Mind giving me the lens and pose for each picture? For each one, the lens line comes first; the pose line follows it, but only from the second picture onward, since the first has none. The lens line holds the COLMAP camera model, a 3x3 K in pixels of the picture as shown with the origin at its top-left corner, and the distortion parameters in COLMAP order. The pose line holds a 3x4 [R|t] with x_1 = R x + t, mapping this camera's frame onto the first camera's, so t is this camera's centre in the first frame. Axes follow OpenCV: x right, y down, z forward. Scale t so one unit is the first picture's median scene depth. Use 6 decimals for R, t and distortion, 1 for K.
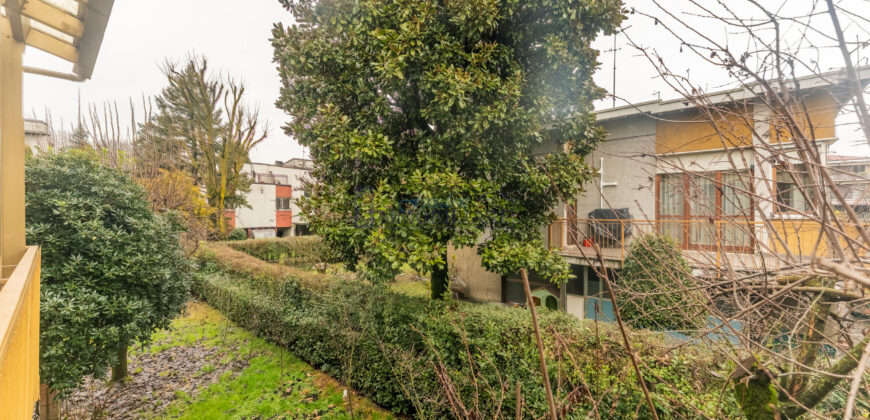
lens RADIAL K [[346.3, 0, 432.8], [0, 346.3, 212.0], [0, 0, 1]] dist [-0.005623, -0.000697]
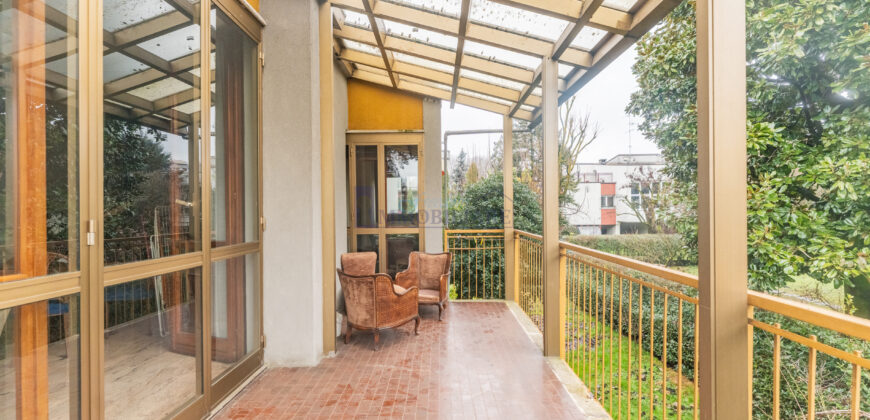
lens RADIAL K [[346.3, 0, 437.0], [0, 346.3, 209.2], [0, 0, 1]] dist [-0.005623, -0.000697]
pose [[0.658133, -0.003838, -0.752892, -0.036772], [0.002596, 0.999993, -0.002828, 0.000929], [0.752897, -0.000094, 0.658138, -0.219693]]
